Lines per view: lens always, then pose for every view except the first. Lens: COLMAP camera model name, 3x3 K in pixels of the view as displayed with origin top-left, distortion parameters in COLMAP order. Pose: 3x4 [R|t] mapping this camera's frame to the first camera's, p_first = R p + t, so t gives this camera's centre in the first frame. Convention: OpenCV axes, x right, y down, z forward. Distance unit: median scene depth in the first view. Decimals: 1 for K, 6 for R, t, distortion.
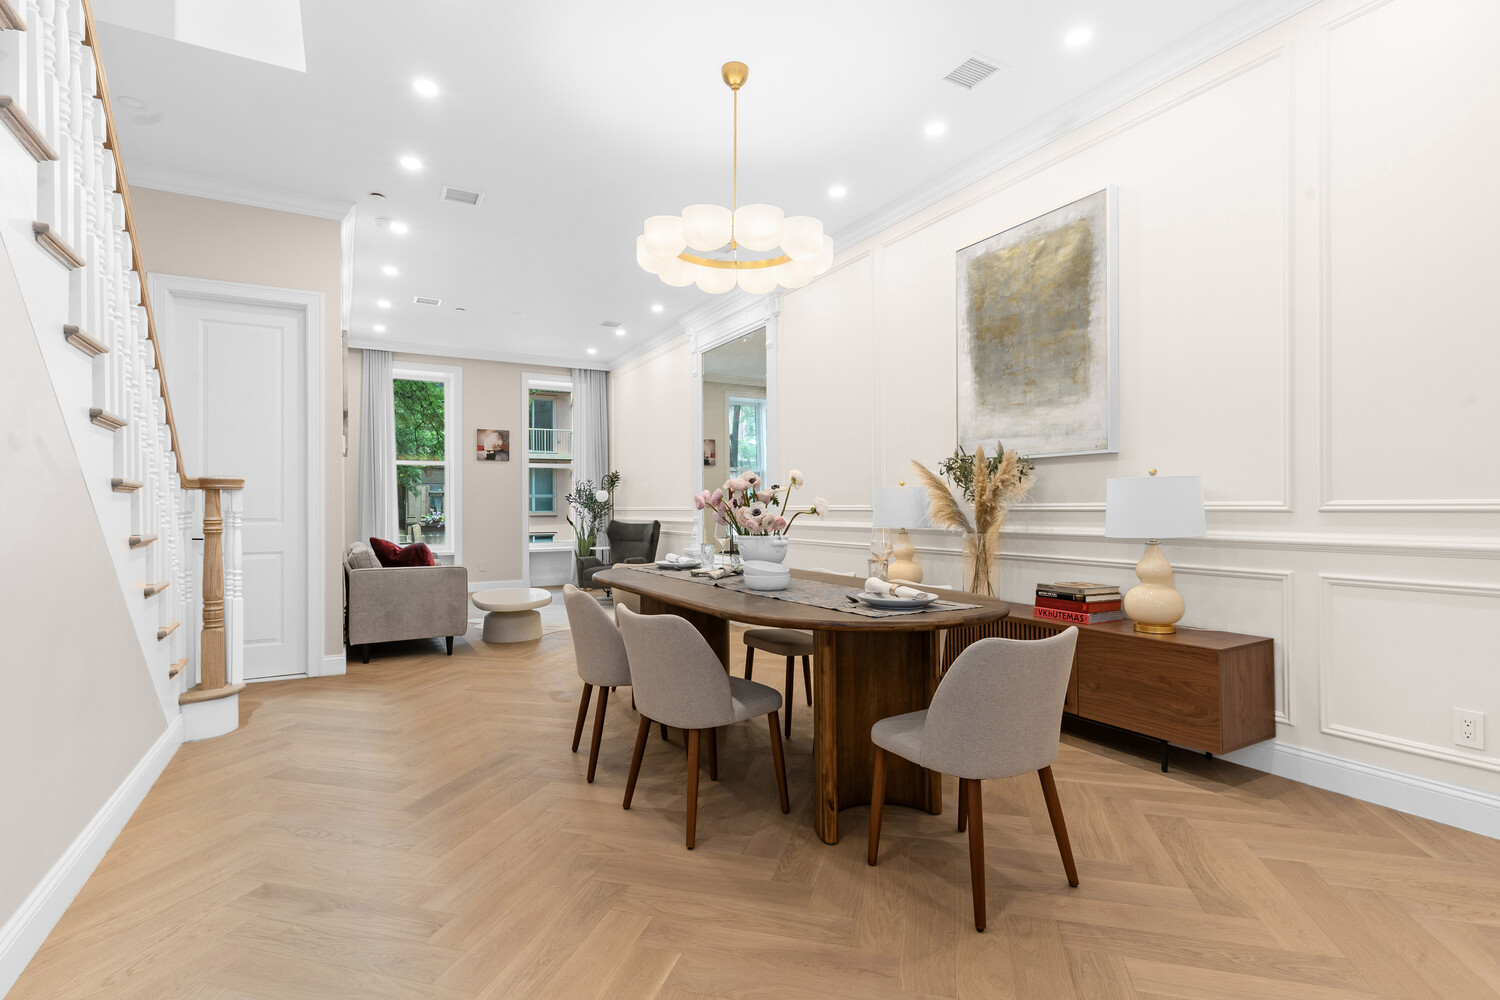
lens RADIAL K [[715.0, 0, 750.0], [0, 715.0, 500.0], [0, 0, 1]] dist [0.000410, 0.000095]
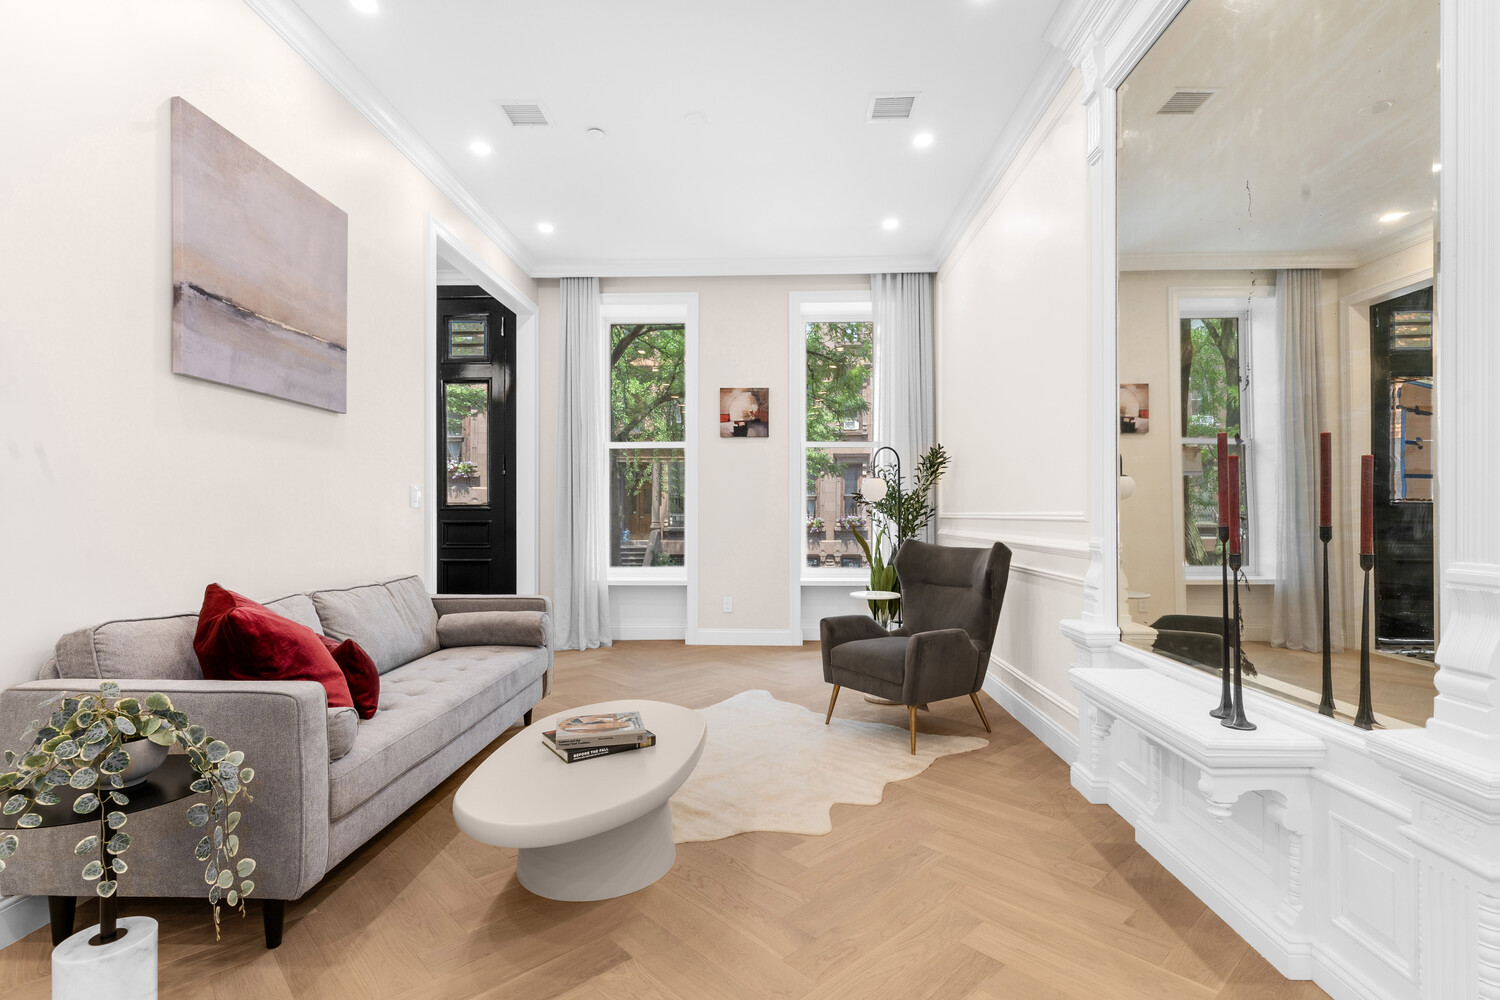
lens RADIAL K [[720.8, 0, 749.2], [0, 720.8, 513.9], [0, 0, 1]] dist [0.000047, -0.000033]
pose [[0.853991, 0.006760, -0.520244, -0.026786], [-0.000692, 0.999929, 0.011856, 0.004491], [0.520287, -0.009765, 0.853935, 0.460226]]
